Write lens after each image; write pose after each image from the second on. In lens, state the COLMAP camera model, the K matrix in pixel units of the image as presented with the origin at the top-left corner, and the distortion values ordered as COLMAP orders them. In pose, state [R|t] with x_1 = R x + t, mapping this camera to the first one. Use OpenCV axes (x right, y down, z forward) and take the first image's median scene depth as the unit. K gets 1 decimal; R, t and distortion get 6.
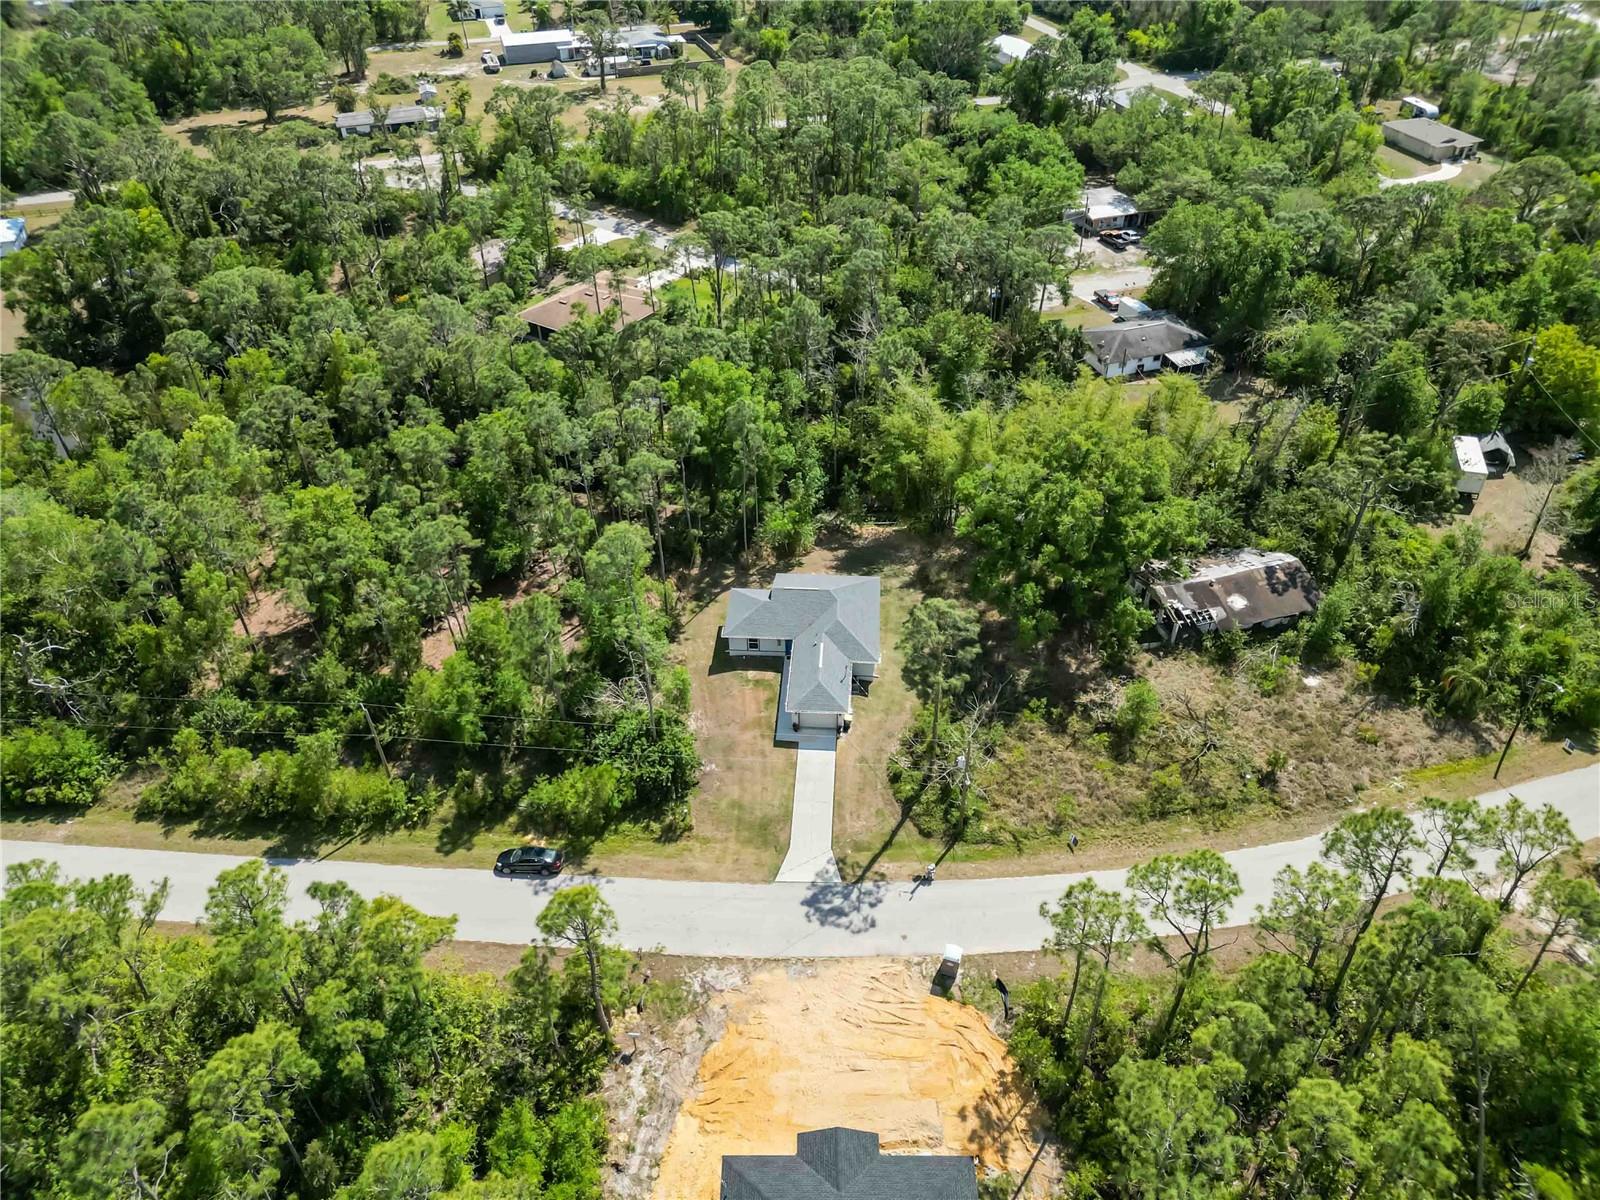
lens RADIAL K [[1116.6, 0, 800.0], [0, 1116.6, 600.0], [0, 0, 1]] dist [0.088555, -0.105176]
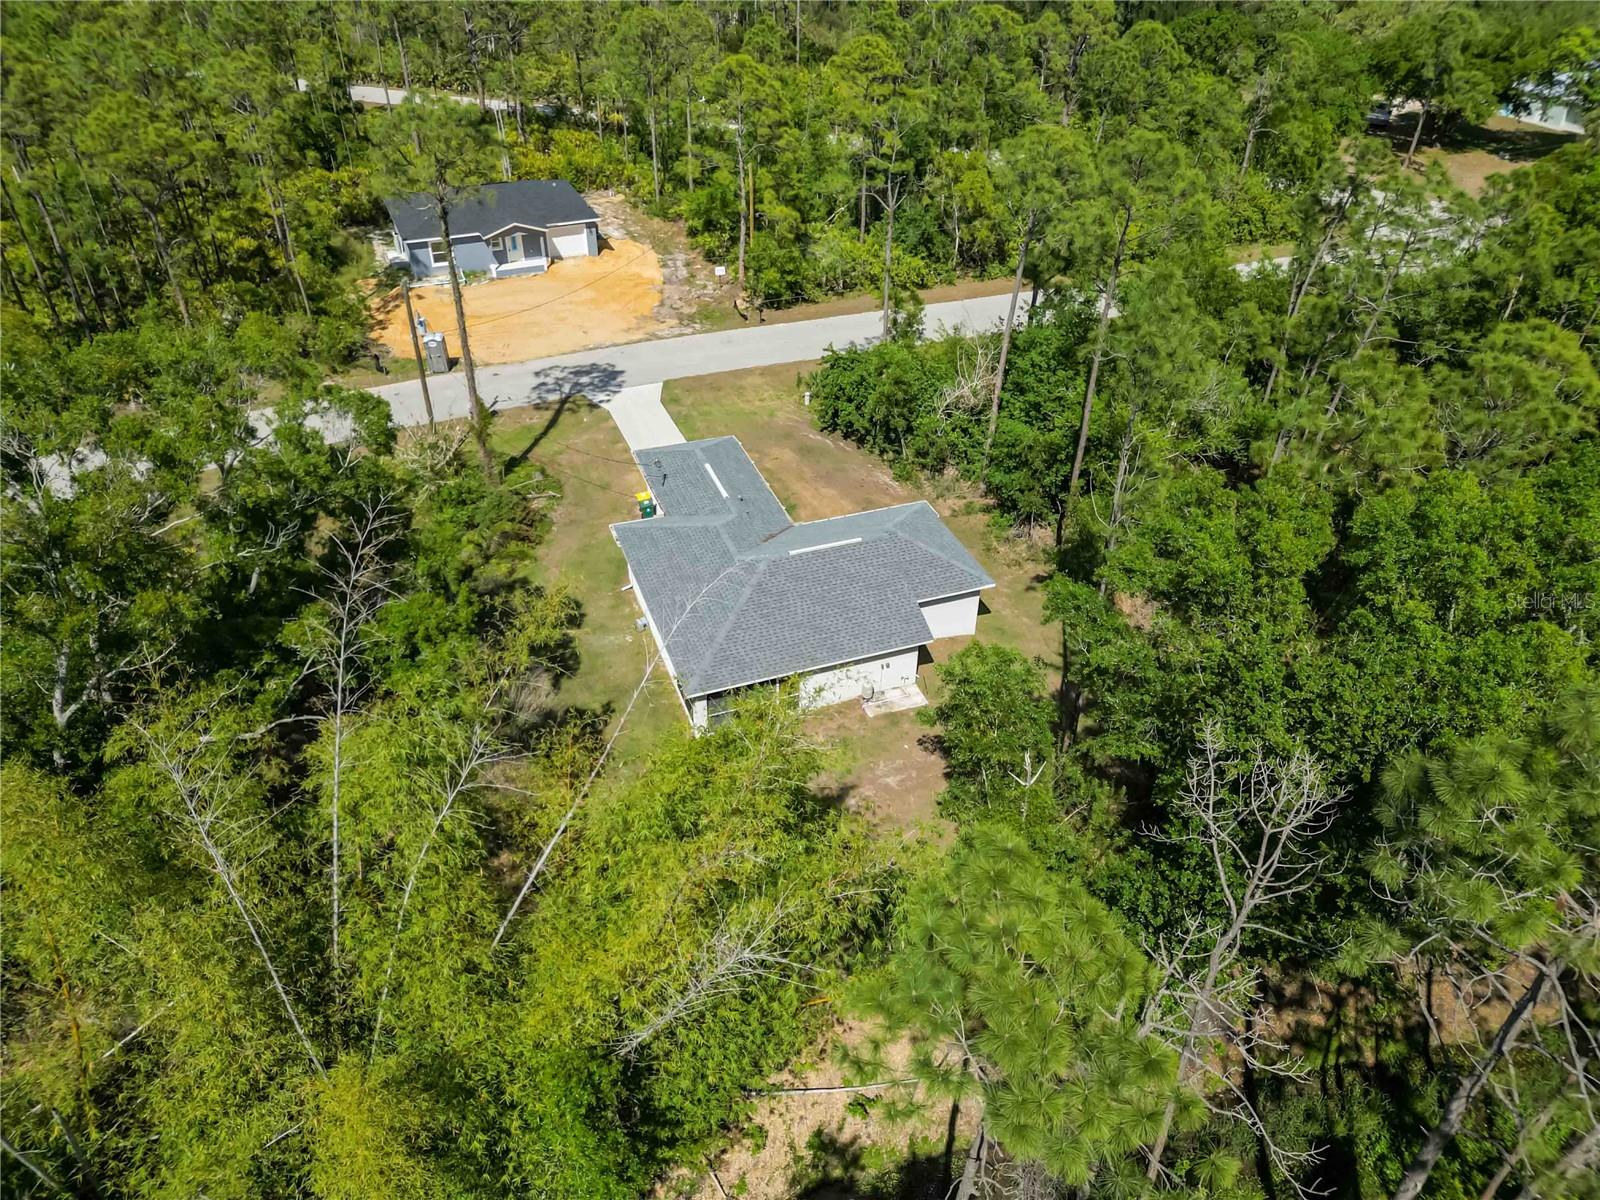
lens RADIAL K [[1115.1, 0, 800.0], [0, 1115.1, 600.0], [0, 0, 1]] dist [0.059388, -0.042707]
pose [[-0.914522, 0.248256, -0.319402, 0.174103], [-0.245102, 0.288092, 0.925704, -0.455566], [0.321829, 0.924863, -0.202619, 1.228443]]
